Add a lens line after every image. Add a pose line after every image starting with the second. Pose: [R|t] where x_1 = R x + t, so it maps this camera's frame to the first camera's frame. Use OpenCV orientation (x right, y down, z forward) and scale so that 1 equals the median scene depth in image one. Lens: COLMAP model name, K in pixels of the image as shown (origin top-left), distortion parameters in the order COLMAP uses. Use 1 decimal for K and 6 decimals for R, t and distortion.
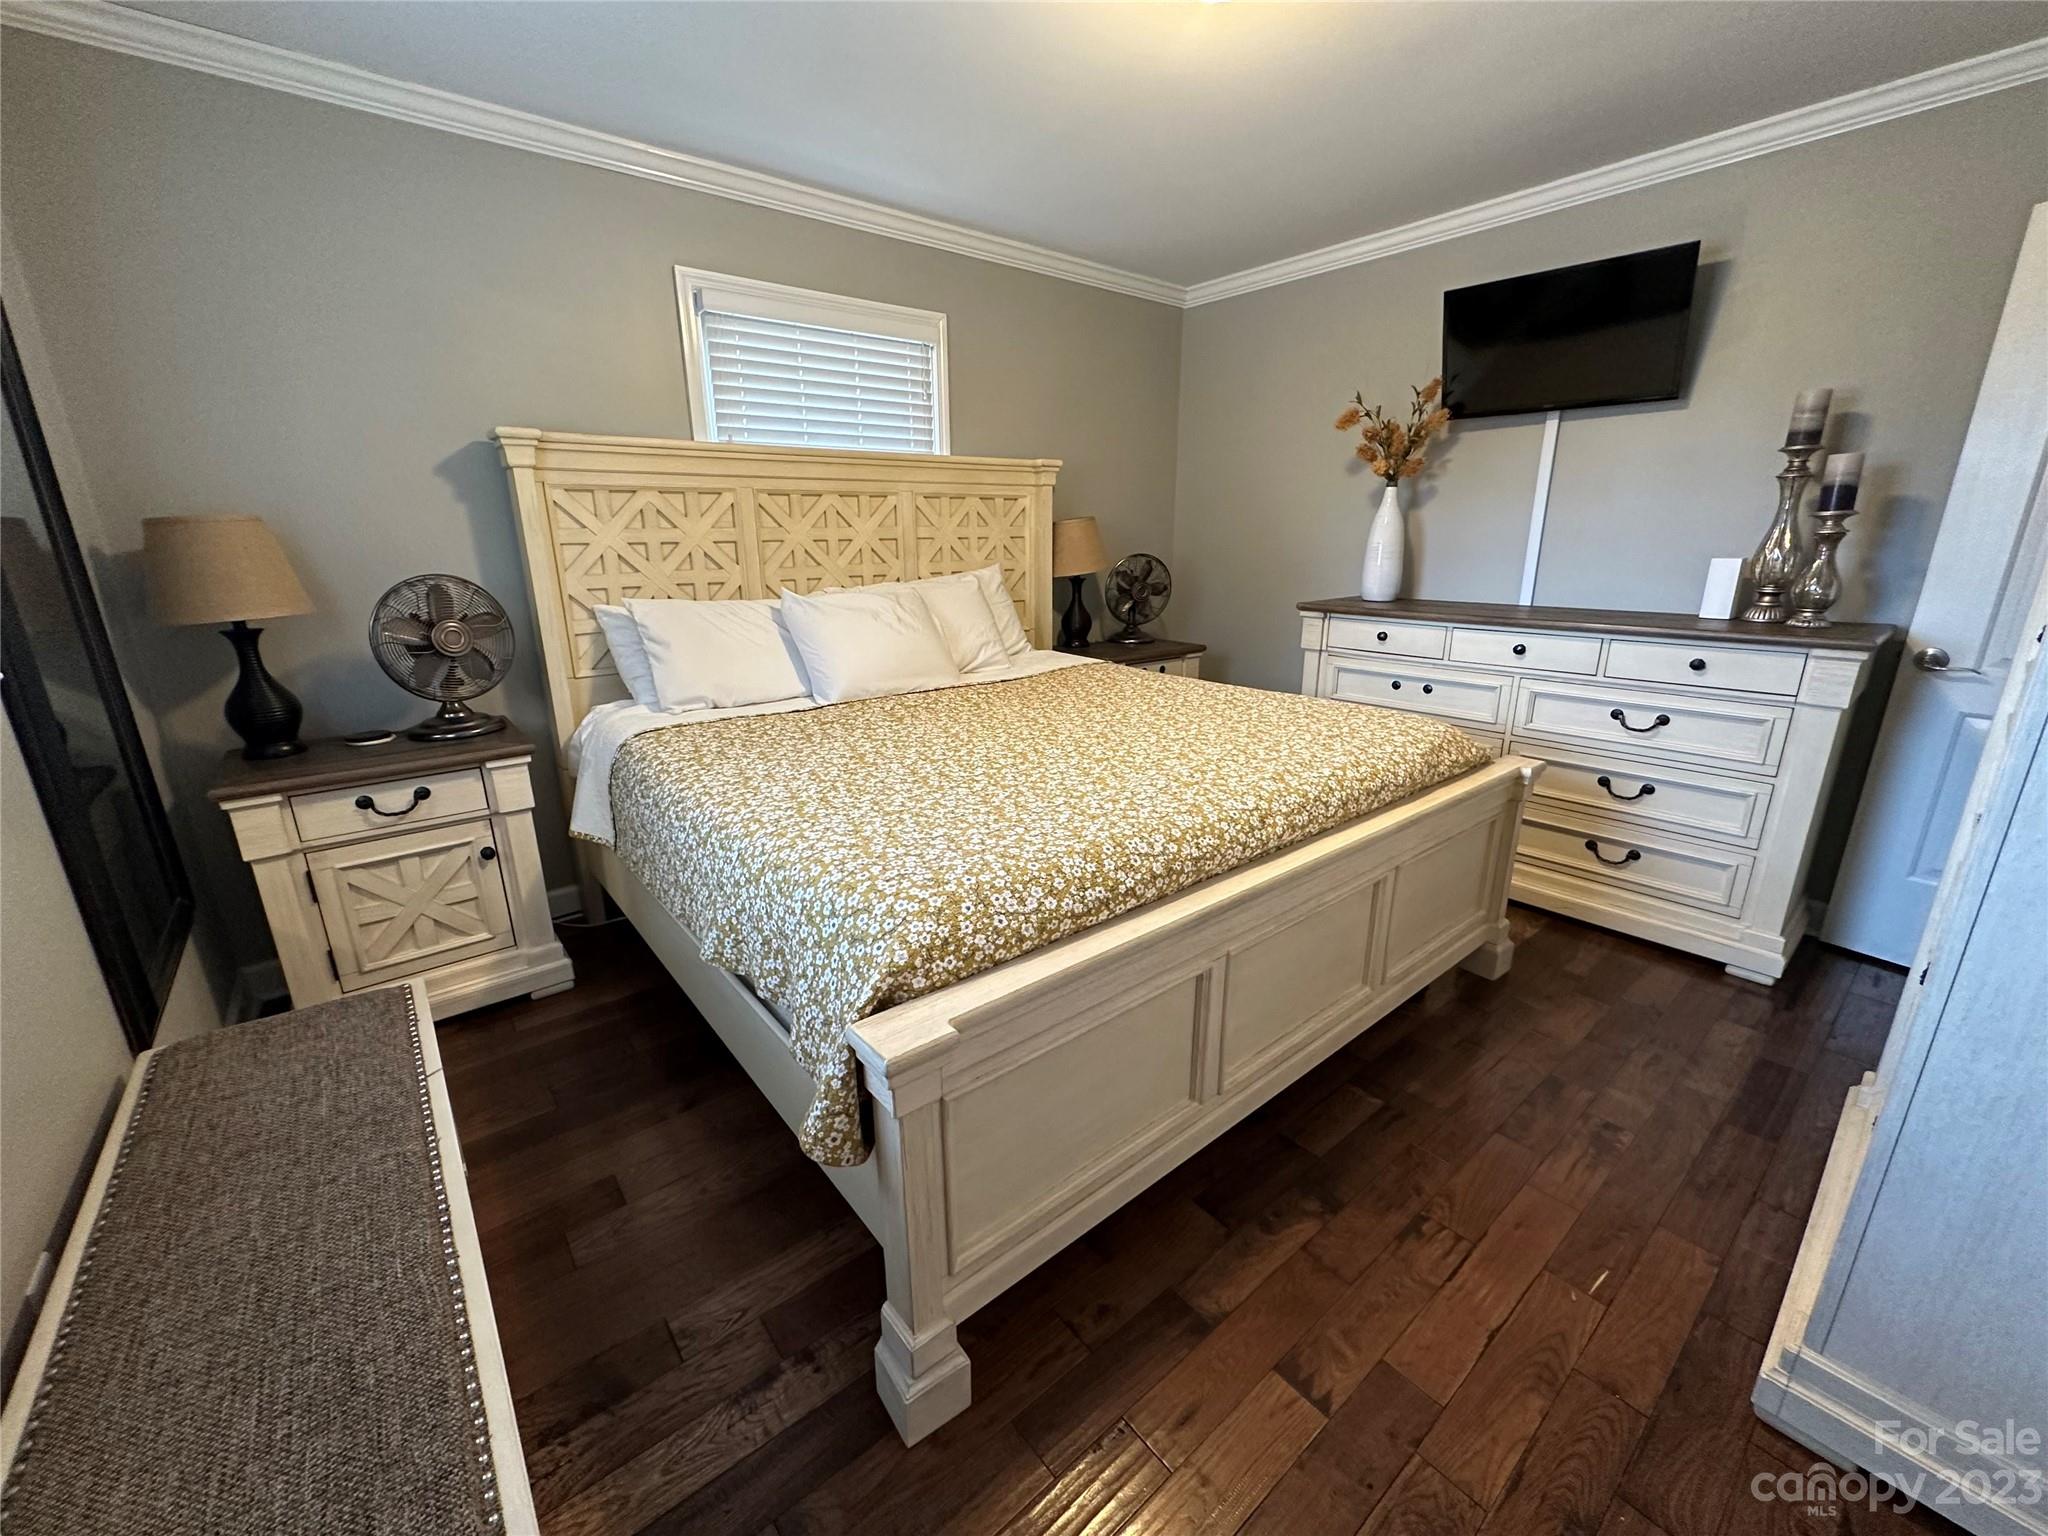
lens RADIAL K [[815.2, 0, 1020.4], [0, 815.2, 772.2], [0, 0, 1]] dist [-0.001957, -0.000221]
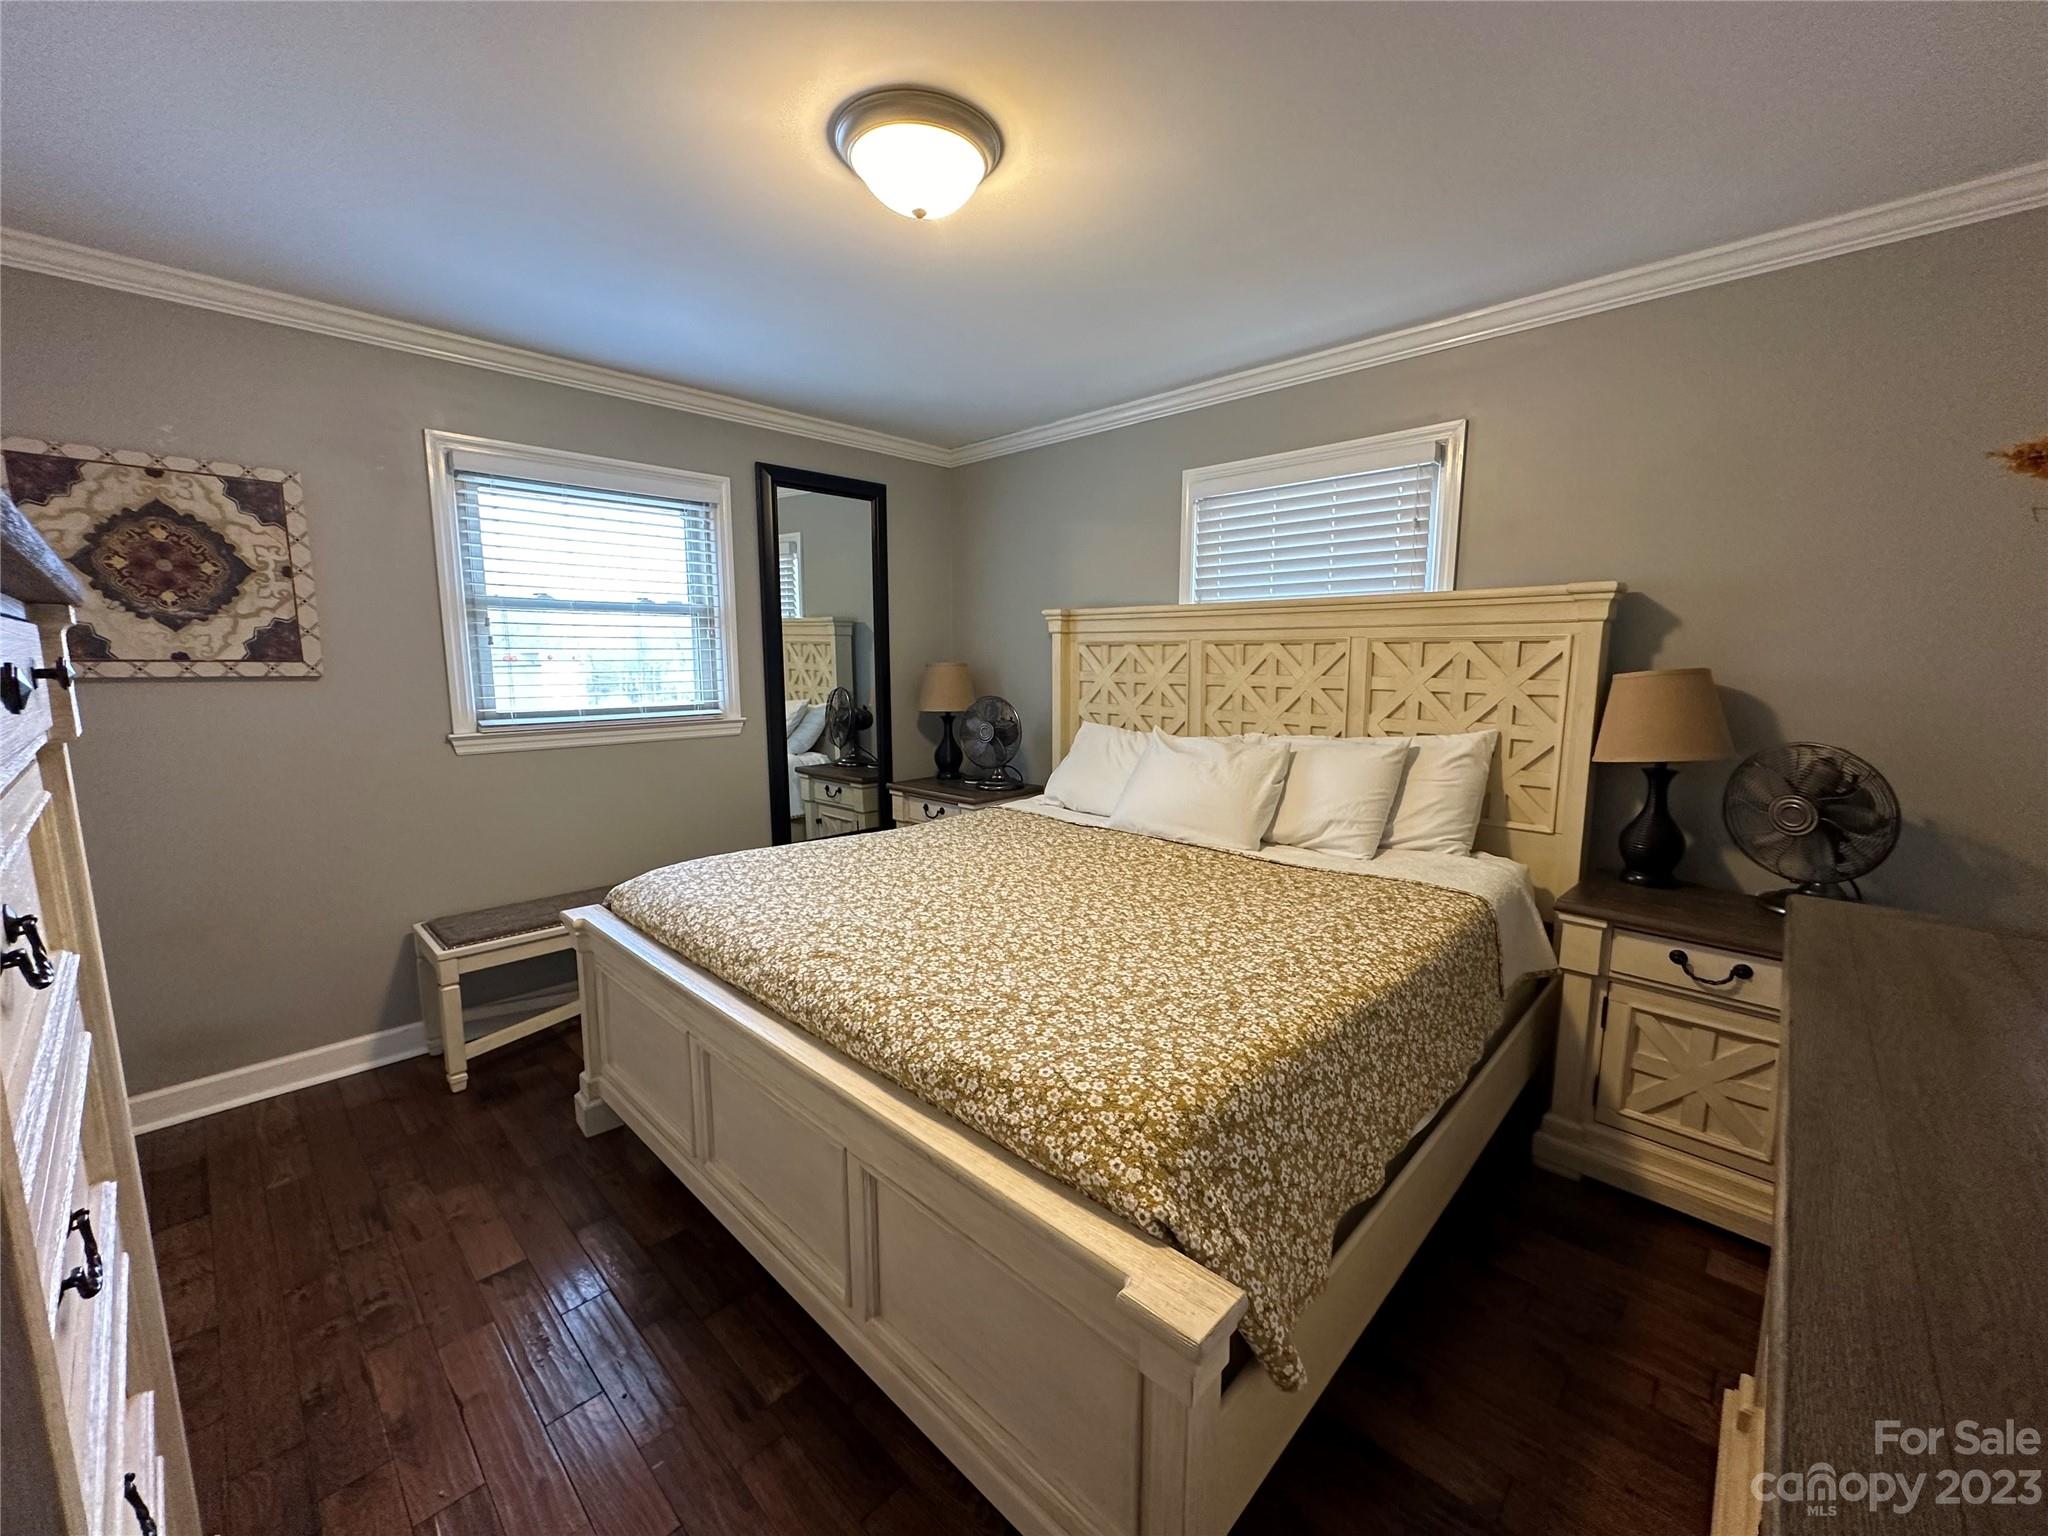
lens RADIAL K [[815.2, 0, 1022.0], [0, 815.2, 770.4], [0, 0, 1]] dist [-0.001957, -0.000221]
pose [[0.113000, 0.150485, -0.982133, 0.781571], [-0.282191, 0.952621, 0.113496, -0.233859], [0.952680, 0.264324, 0.150112, 0.638560]]
